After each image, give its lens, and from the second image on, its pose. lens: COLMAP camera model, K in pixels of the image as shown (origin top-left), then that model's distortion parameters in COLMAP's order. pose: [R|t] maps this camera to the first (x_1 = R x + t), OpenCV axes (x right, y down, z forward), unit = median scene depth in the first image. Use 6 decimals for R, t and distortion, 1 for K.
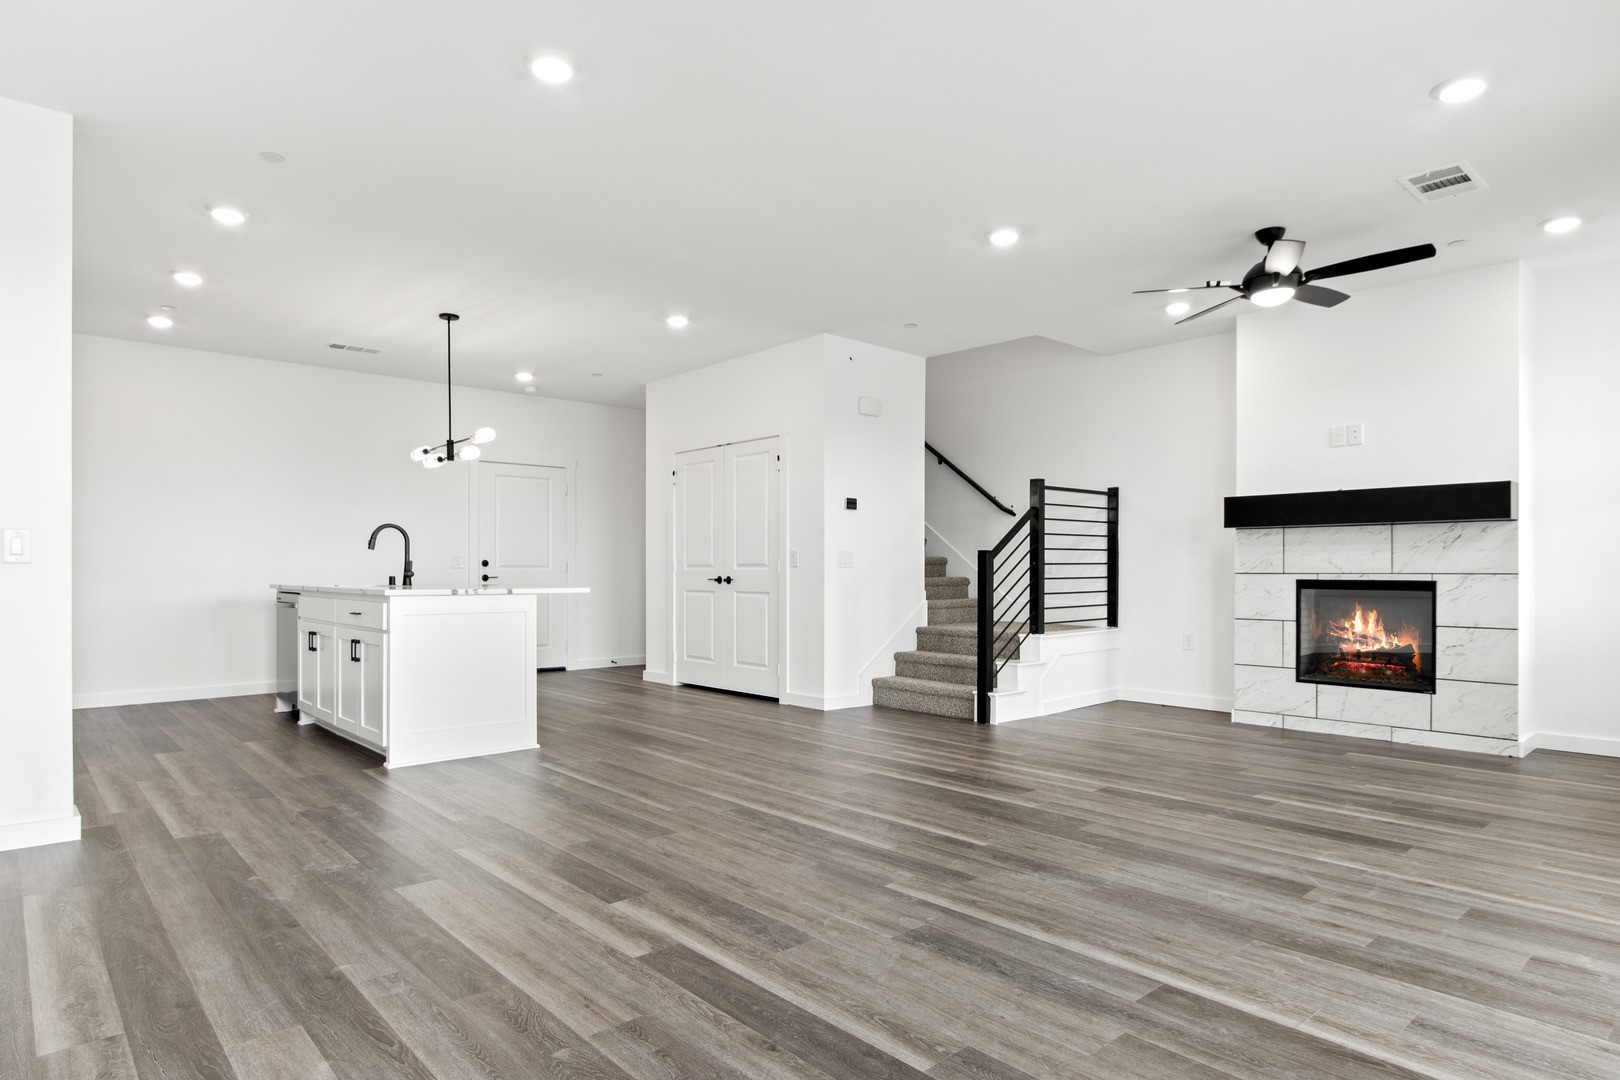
lens RADIAL K [[917.0, 0, 801.8], [0, 917.0, 570.9], [0, 0, 1]] dist [-0.001746, -0.000648]
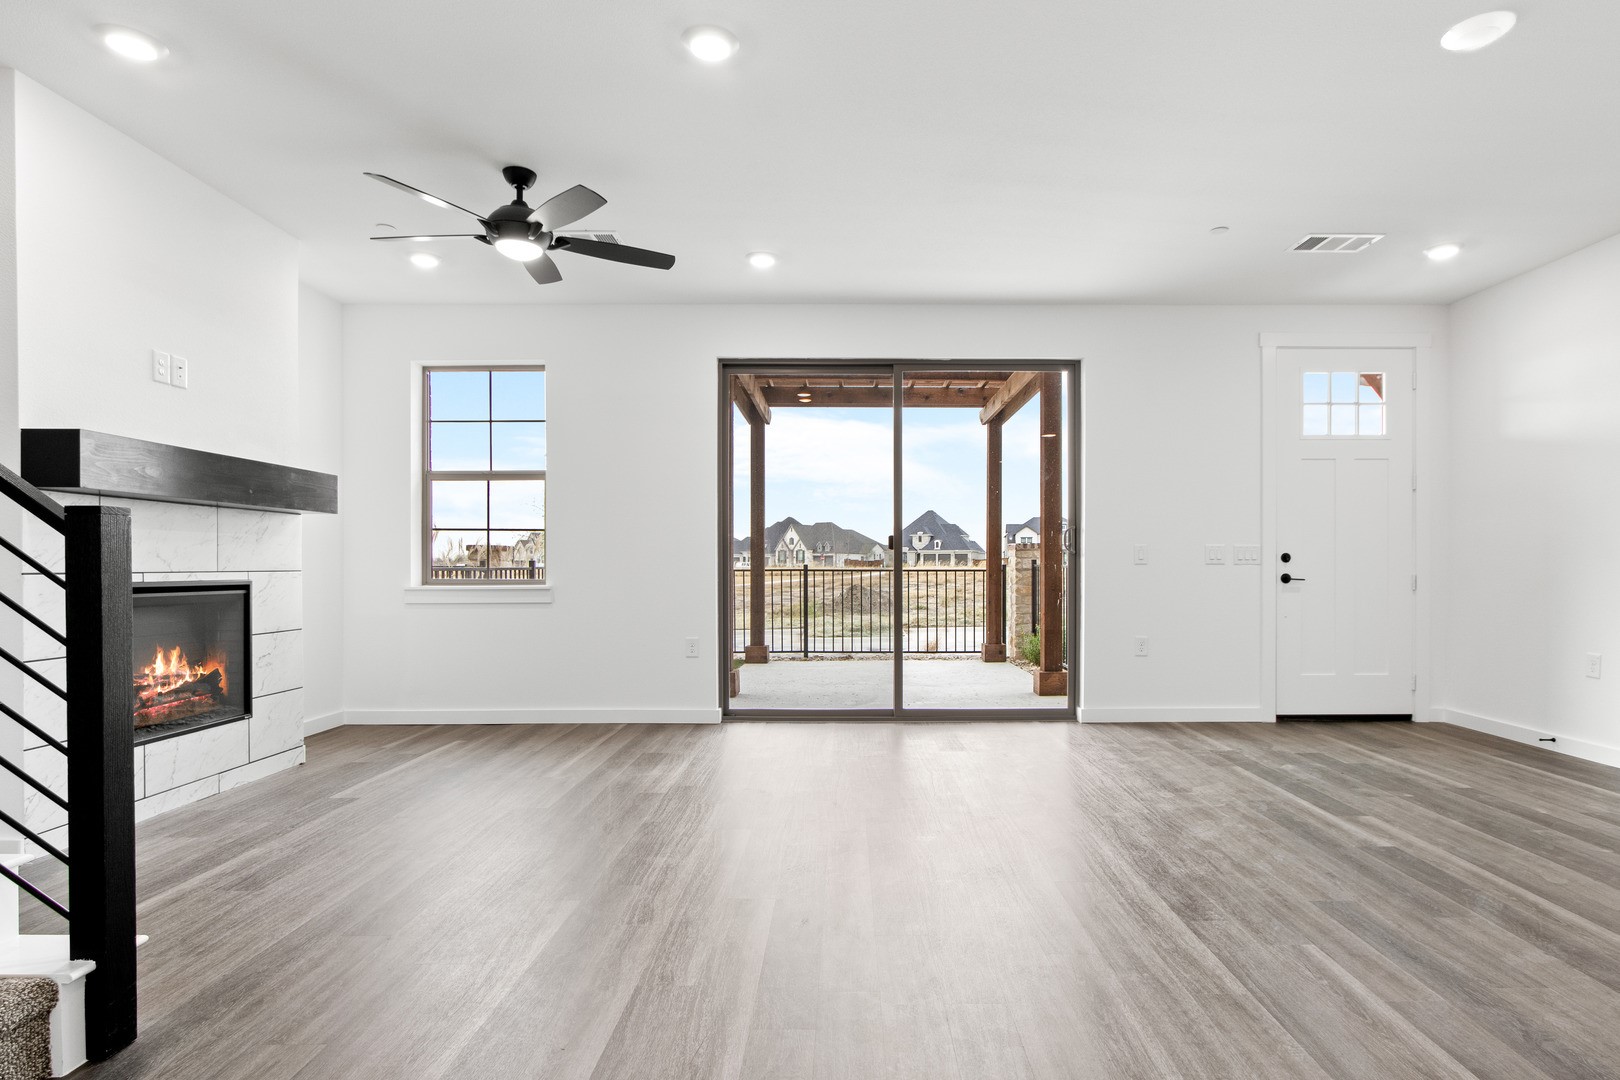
lens RADIAL K [[843.3, 0, 846.9], [0, 843.3, 577.8], [0, 0, 1]] dist [-0.001716, -0.000657]
pose [[-0.744587, -0.011106, 0.667433, -0.214450], [-0.002016, 0.999894, 0.014389, -0.003709], [-0.667522, 0.009368, -0.744531, 1.208045]]
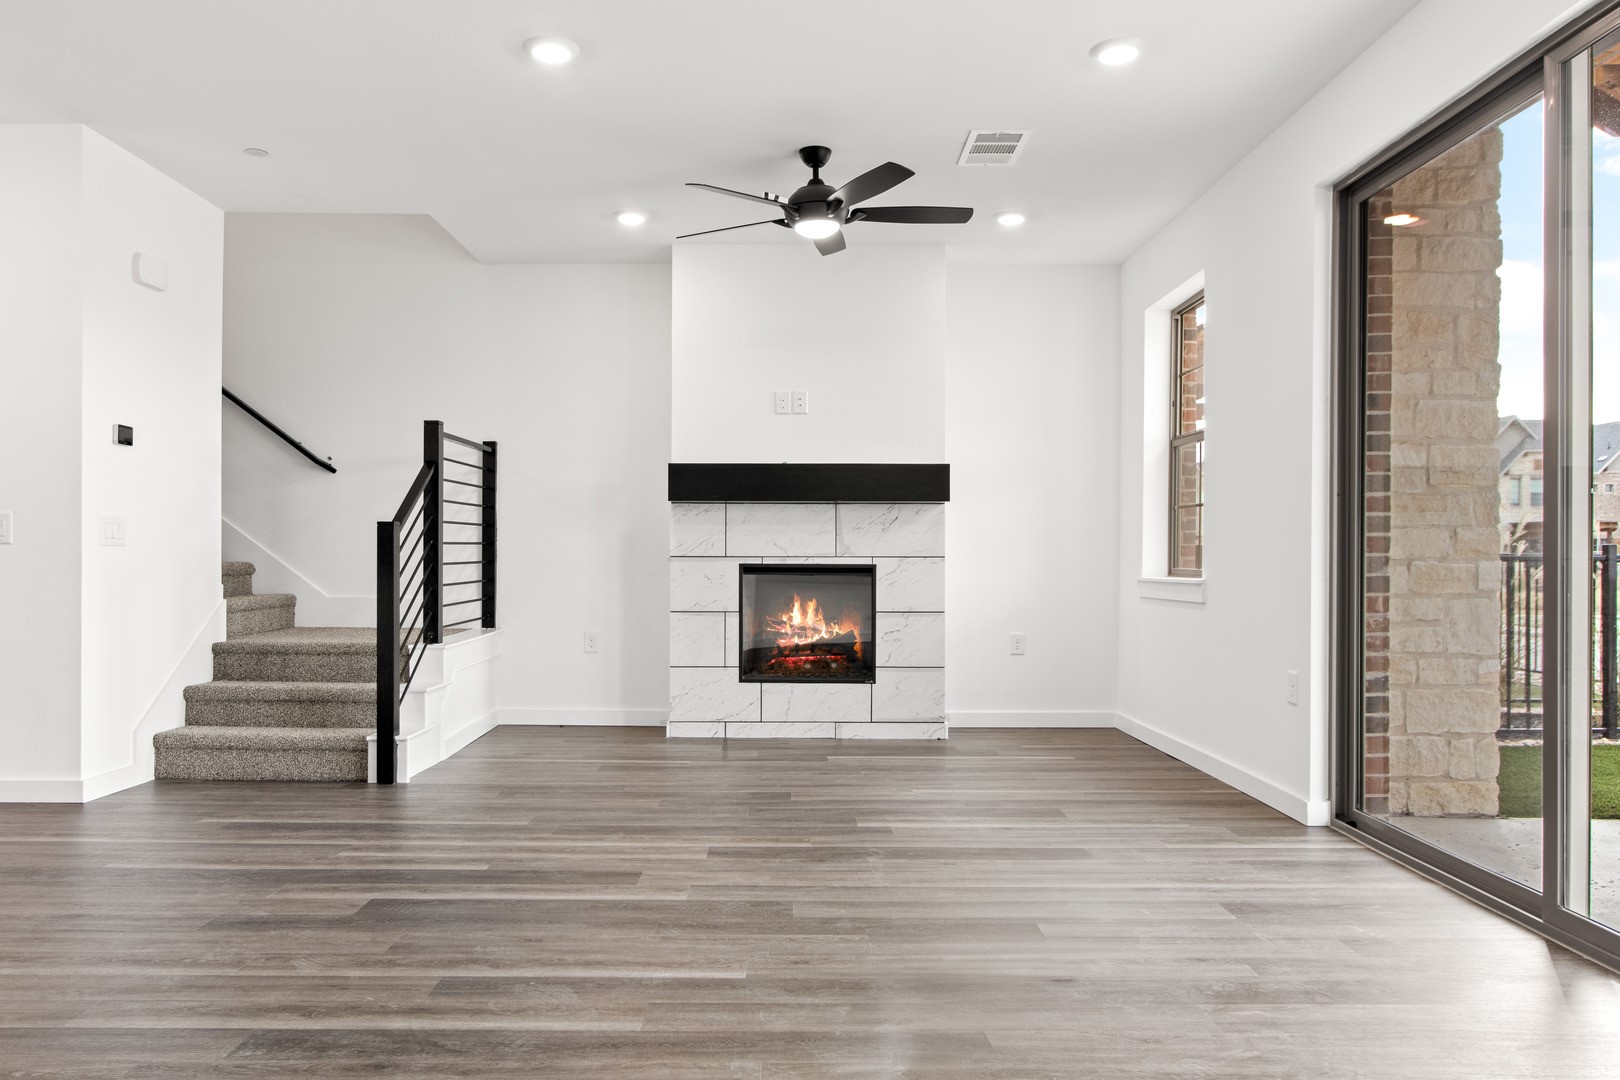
lens RADIAL K [[1116.1, 0, 786.5], [0, 1116.1, 550.5], [0, 0, 1]] dist [-0.023603, 0.027538]
pose [[0.672277, 0.004543, 0.740285, -0.231545], [-0.002535, 0.999989, -0.003835, 0.001050], [-0.740295, 0.000701, 0.672282, 0.287291]]
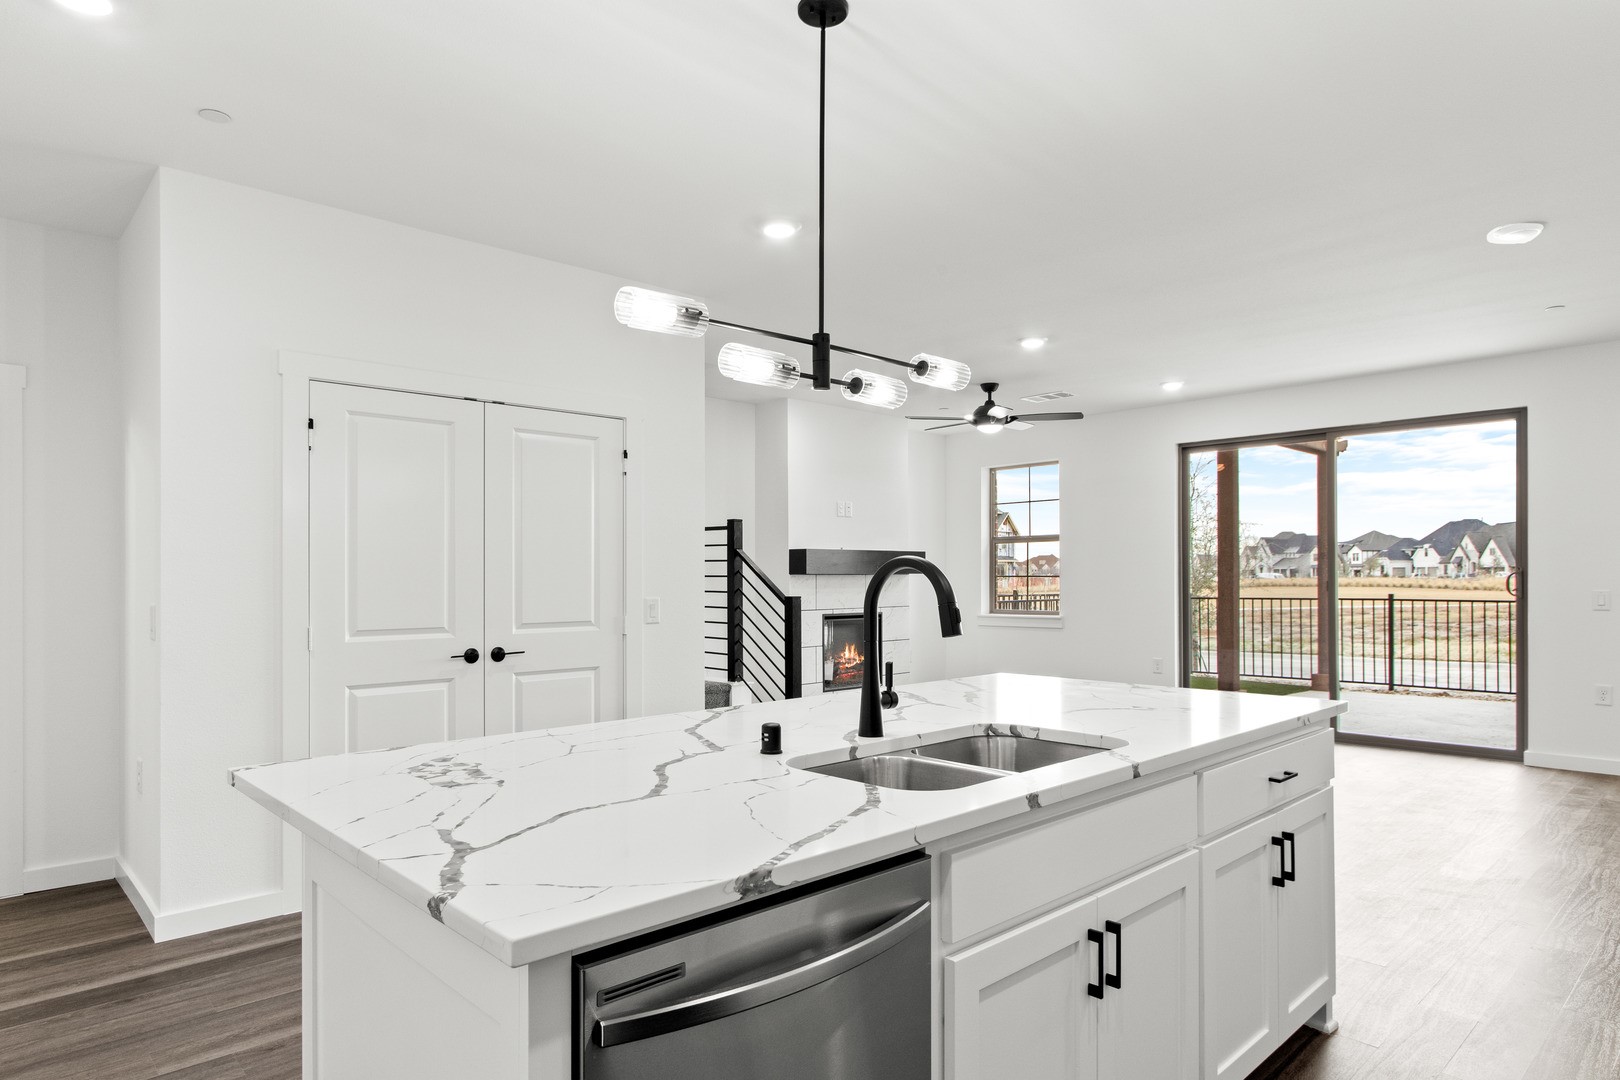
lens RADIAL K [[917.0, 0, 801.8], [0, 917.0, 570.9], [0, 0, 1]] dist [-0.001746, -0.000648]
pose [[-0.024146, 0.005165, 0.999695, -0.871373], [0.002047, 0.999985, -0.005117, -0.050101], [-0.999706, 0.001923, -0.024156, 1.173585]]
